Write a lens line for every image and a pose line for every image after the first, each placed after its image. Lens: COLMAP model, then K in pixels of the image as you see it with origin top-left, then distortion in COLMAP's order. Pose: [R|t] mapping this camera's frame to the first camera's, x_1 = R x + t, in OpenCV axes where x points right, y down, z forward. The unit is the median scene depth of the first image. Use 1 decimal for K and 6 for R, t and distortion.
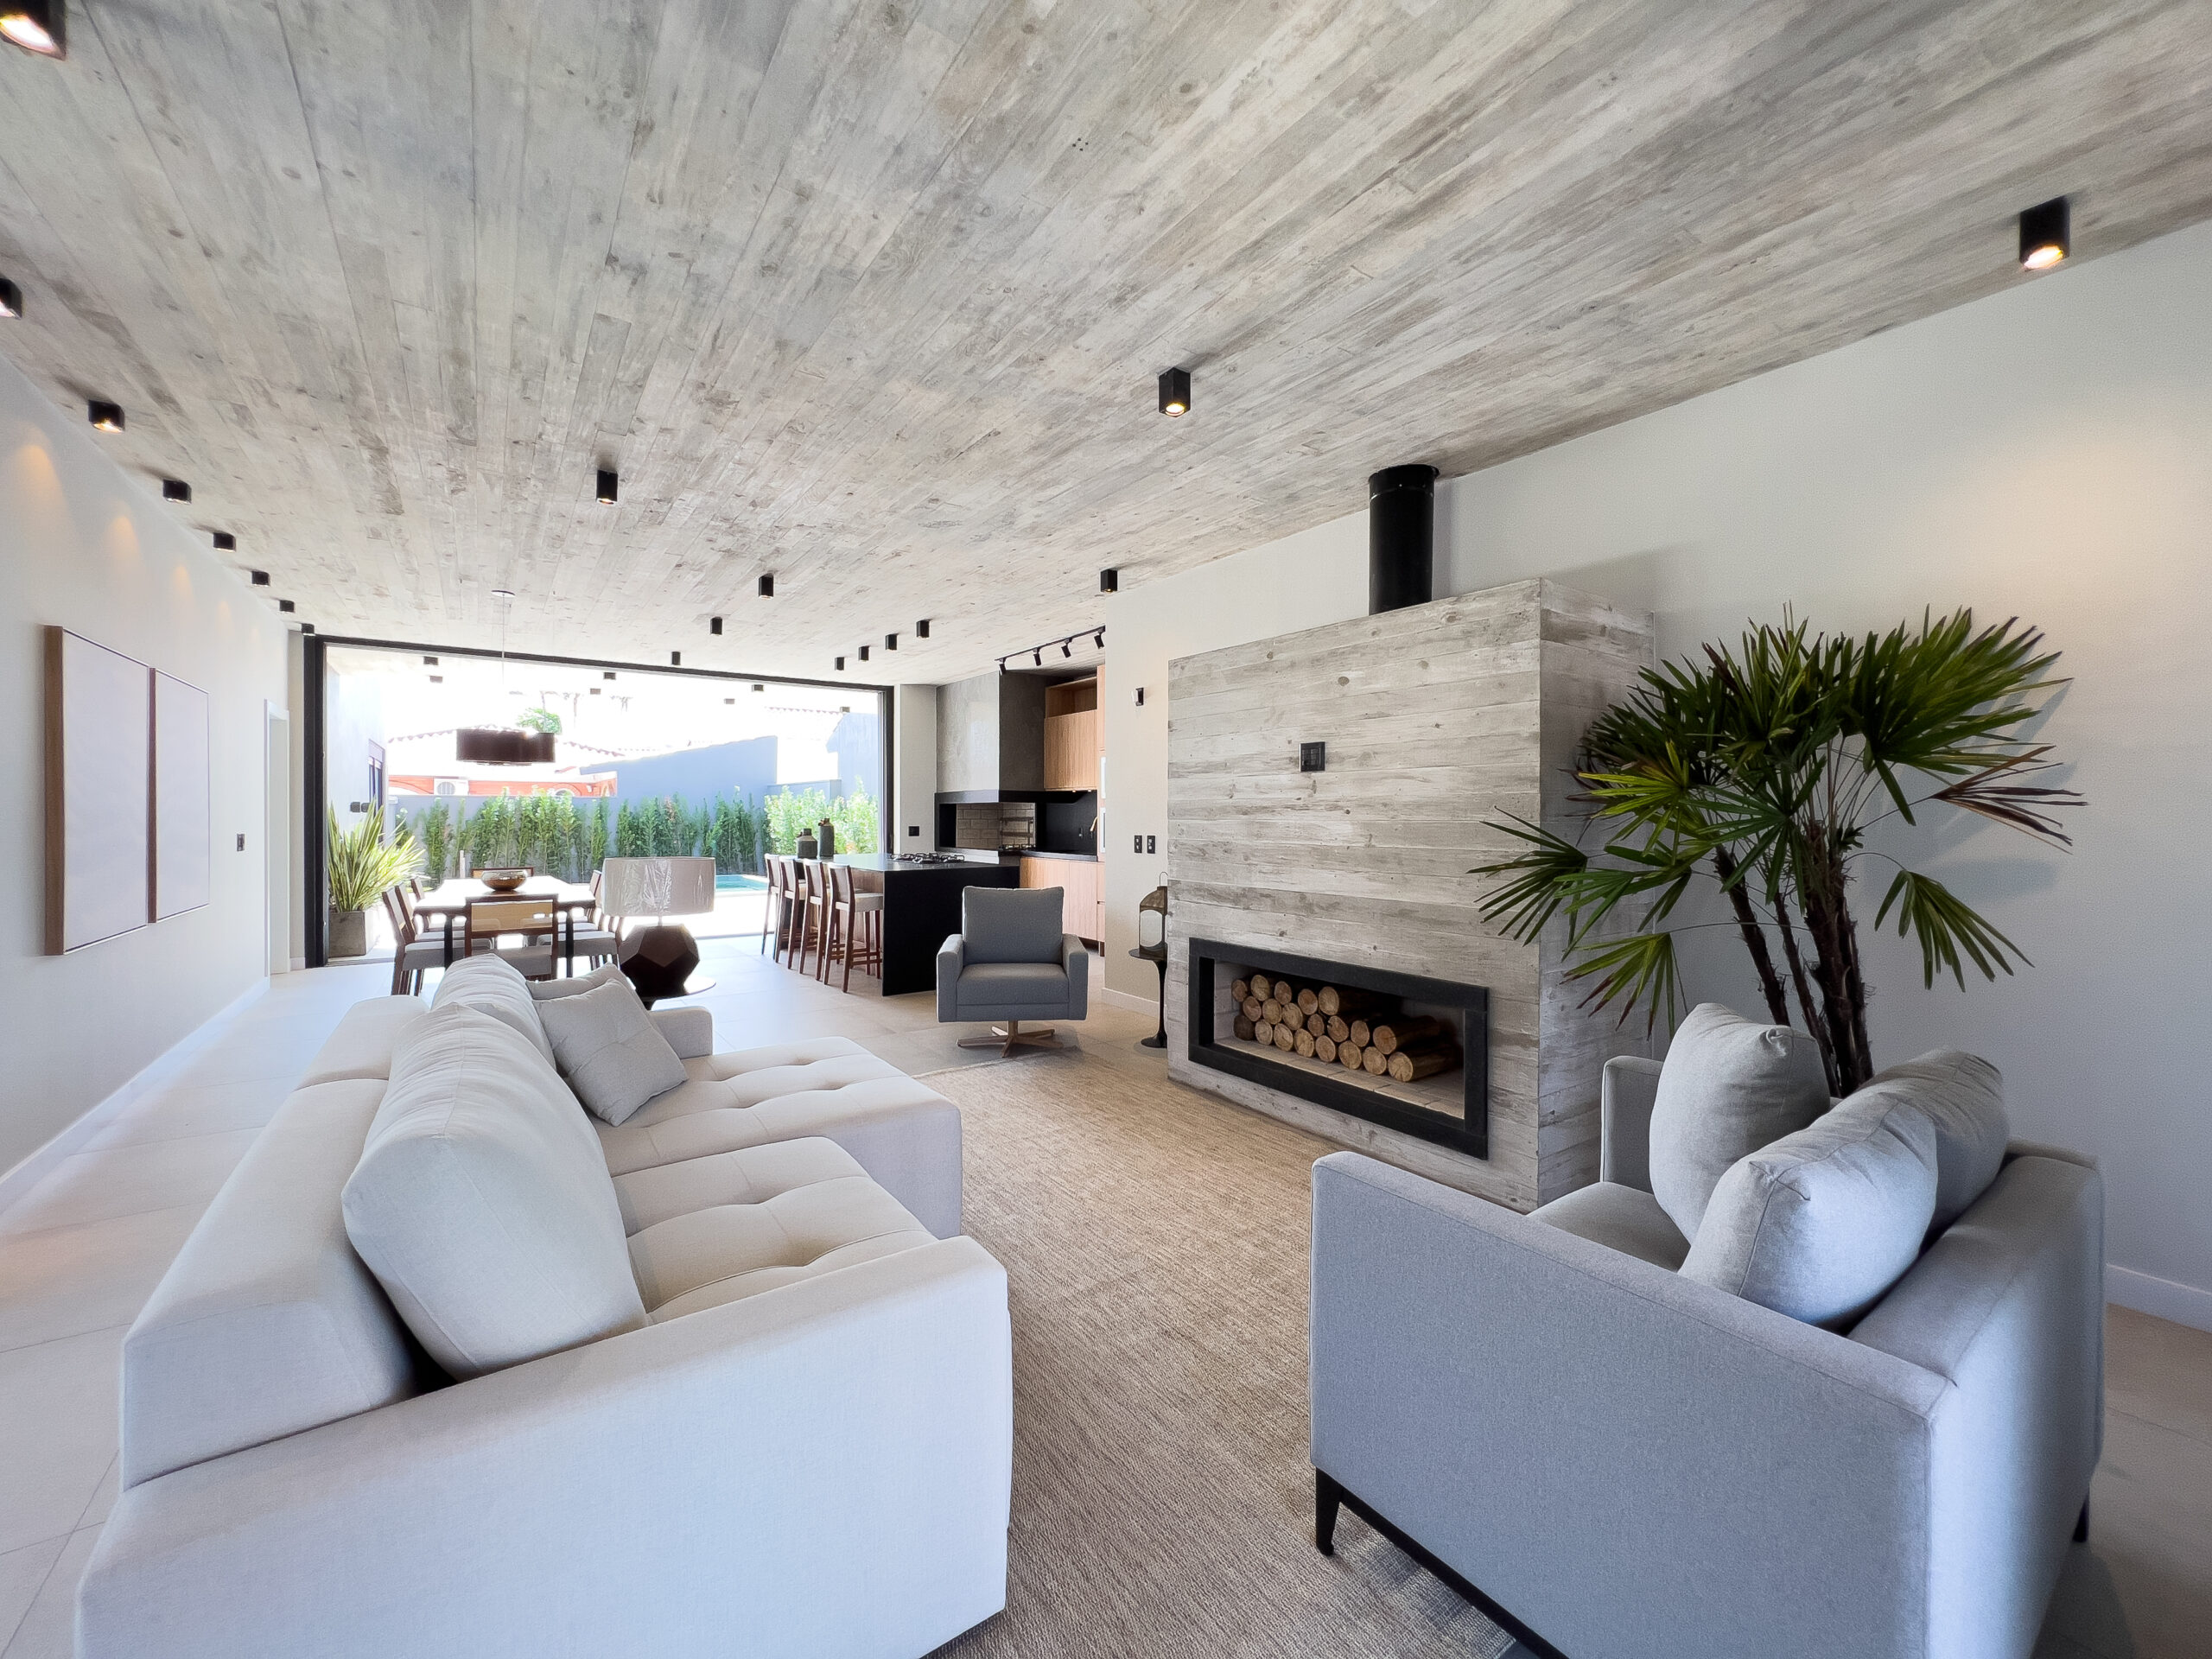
lens RADIAL K [[886.4, 0, 1102.2], [0, 886.4, 821.7], [0, 0, 1]] dist [-0.002960, 0.000762]
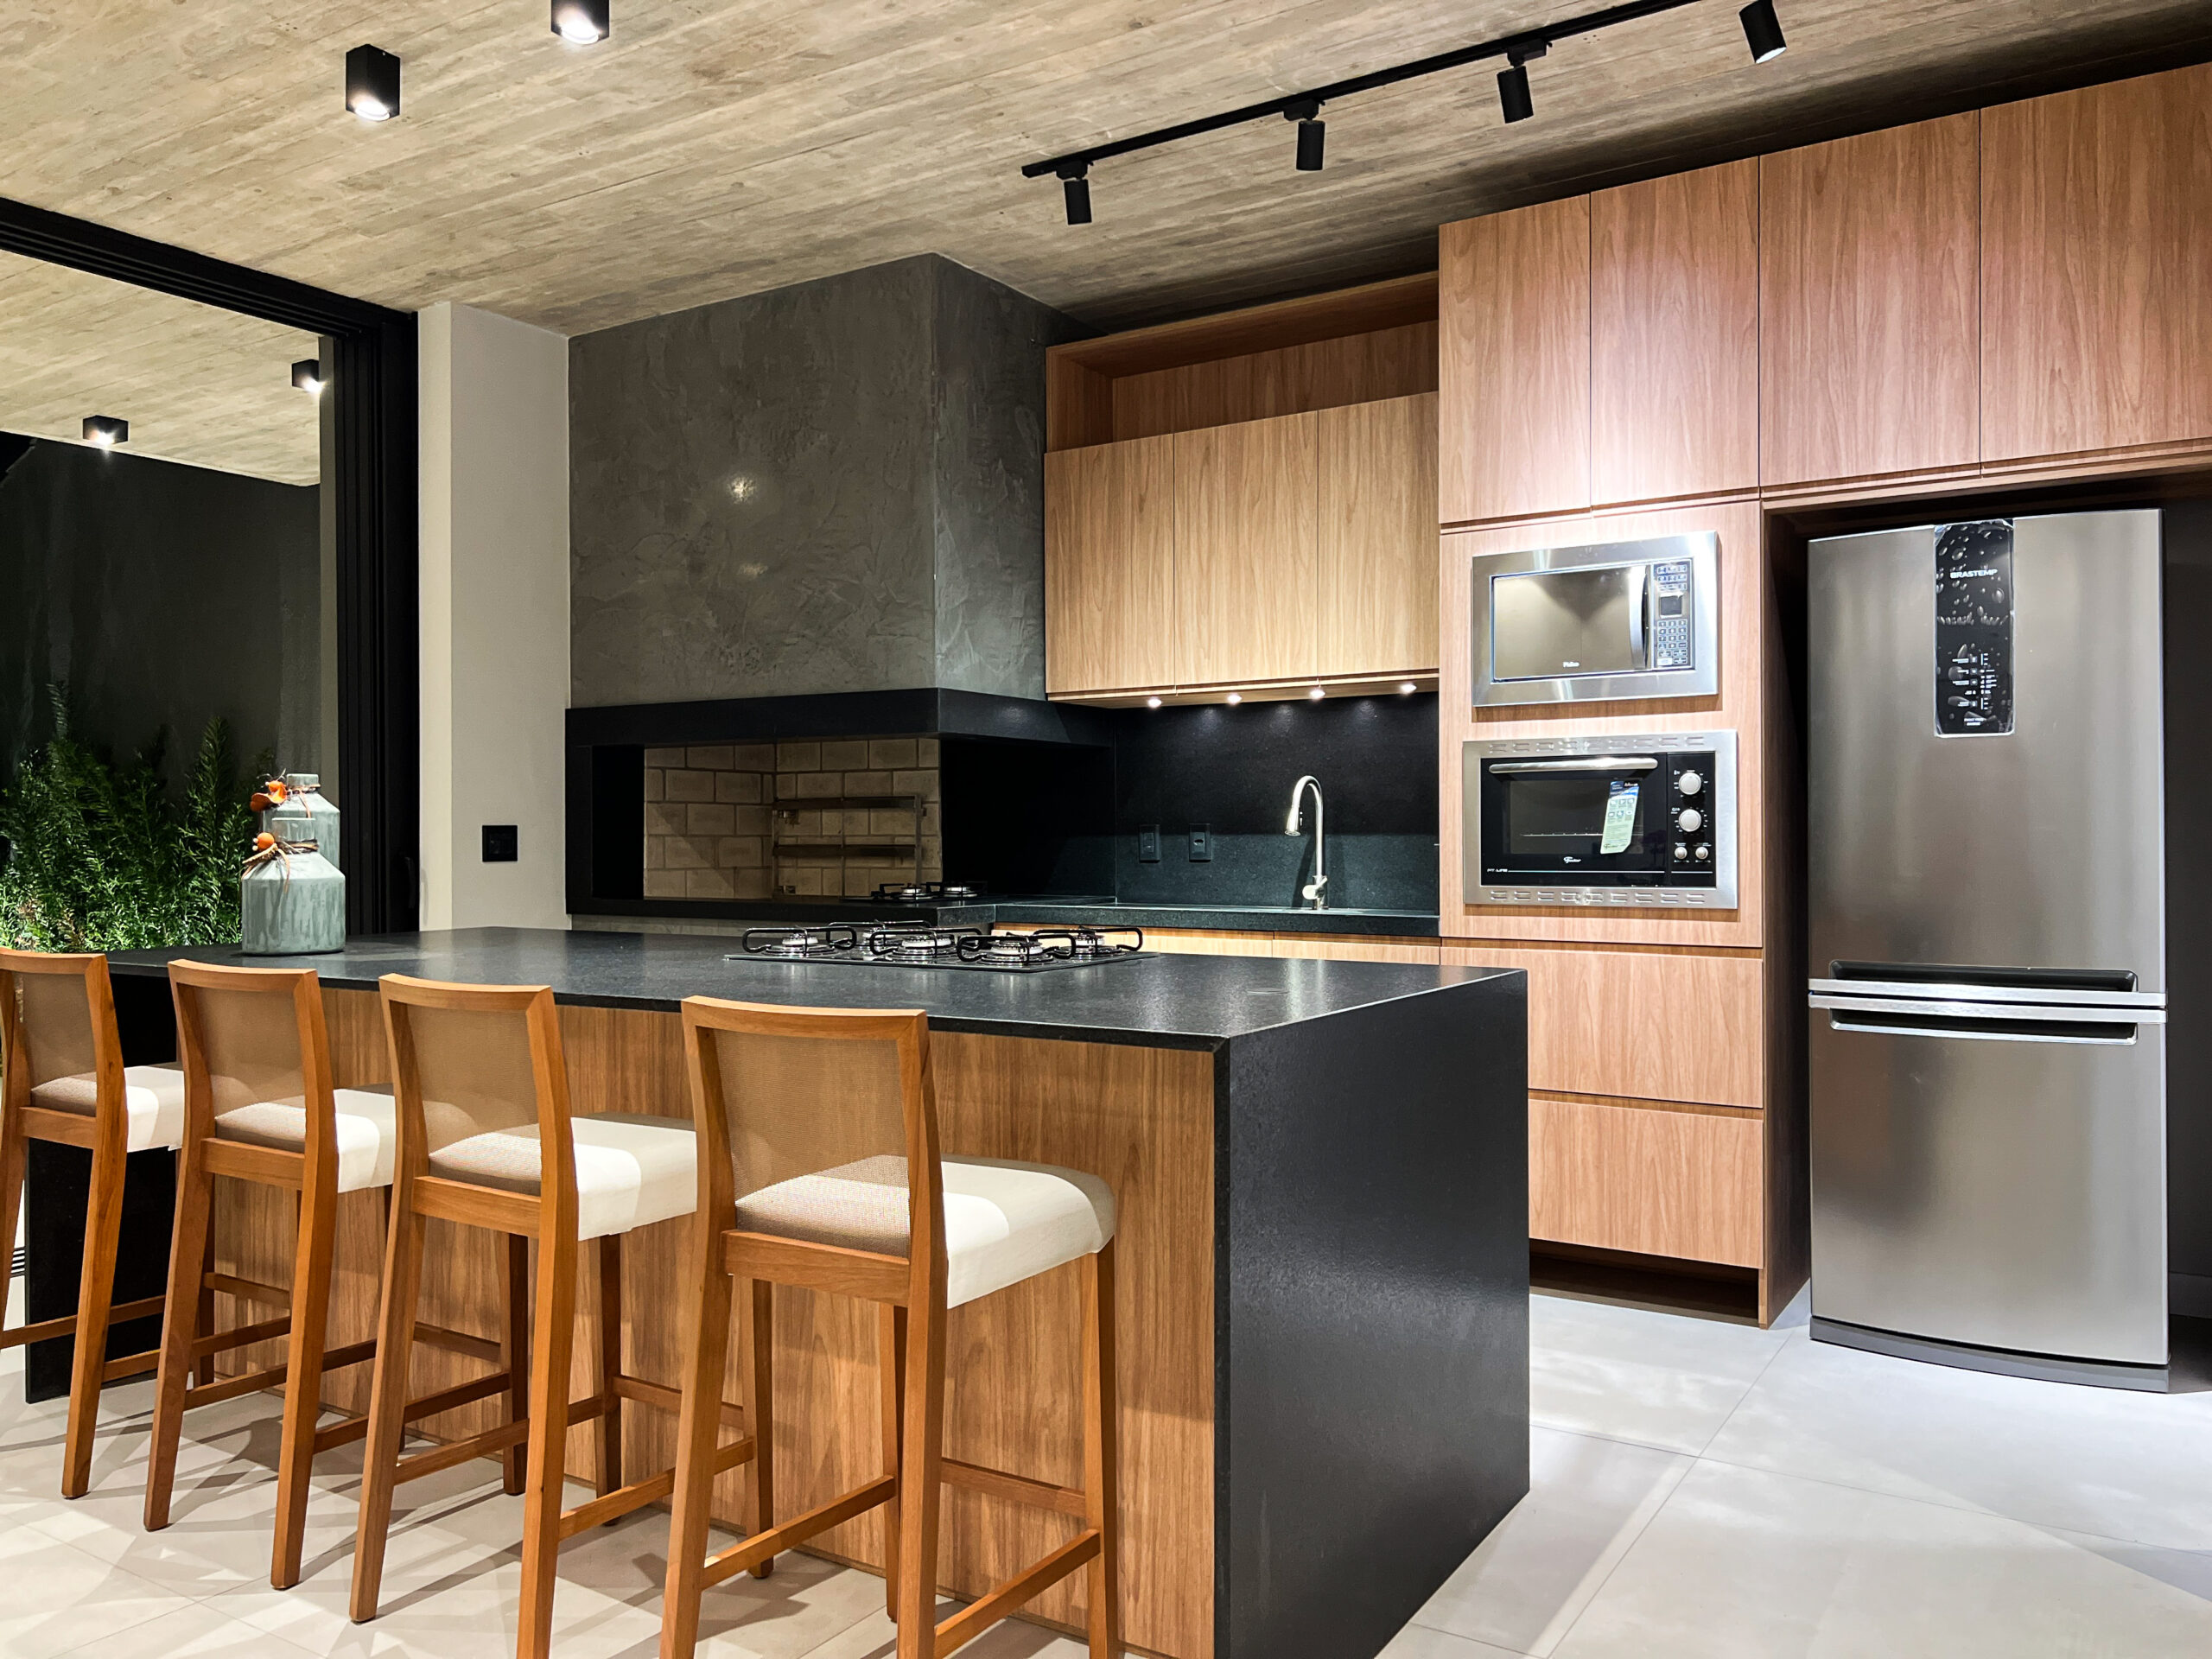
lens RADIAL K [[1667.5, 0, 1113.0], [0, 1667.5, 831.2], [0, 0, 1]] dist [0.058018, -0.065753]
pose [[0.923285, -0.004306, 0.384091, -0.650874], [0.007599, 0.999946, -0.007058, 0.033038], [-0.384040, 0.009436, 0.923268, 1.216518]]
